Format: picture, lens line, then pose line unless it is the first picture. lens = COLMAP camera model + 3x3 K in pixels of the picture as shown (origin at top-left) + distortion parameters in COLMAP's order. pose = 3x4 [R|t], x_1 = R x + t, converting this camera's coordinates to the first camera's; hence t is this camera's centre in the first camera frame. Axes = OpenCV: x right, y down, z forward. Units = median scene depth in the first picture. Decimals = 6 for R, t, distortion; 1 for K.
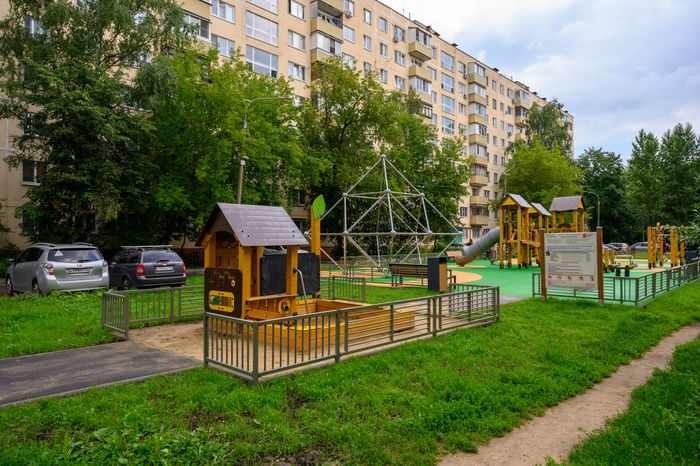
lens RADIAL K [[475.8, 0, 350.0], [0, 475.8, 233.0], [0, 0, 1]] dist [-0.001698, 0.001780]
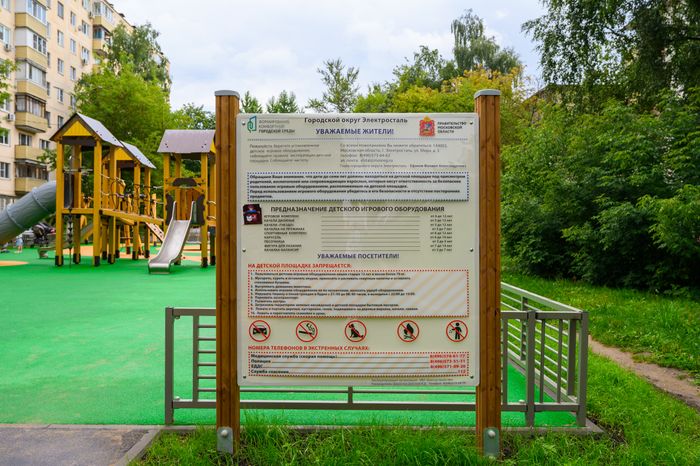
lens RADIAL K [[576.6, 0, 350.0], [0, 576.6, 233.0], [0, 0, 1]] dist [-0.006788, -0.007907]
pose [[0.726027, 0.001476, 0.687664, 0.054725], [-0.023511, 0.999466, 0.022678, 0.008683], [-0.687264, -0.032632, 0.725674, 0.155844]]
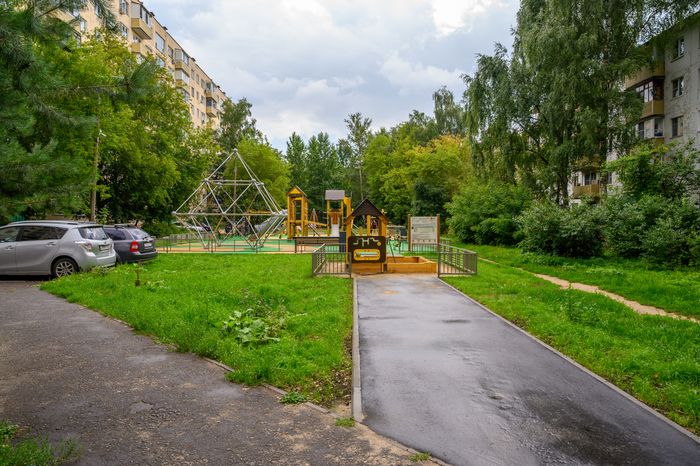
lens RADIAL K [[475.8, 0, 350.0], [0, 475.8, 233.0], [0, 0, 1]] dist [-0.001698, 0.001780]
pose [[0.725265, -0.013196, 0.688343, -0.192282], [-0.015668, 0.999241, 0.035665, 0.000414], [-0.688291, -0.036652, 0.724508, -0.026445]]
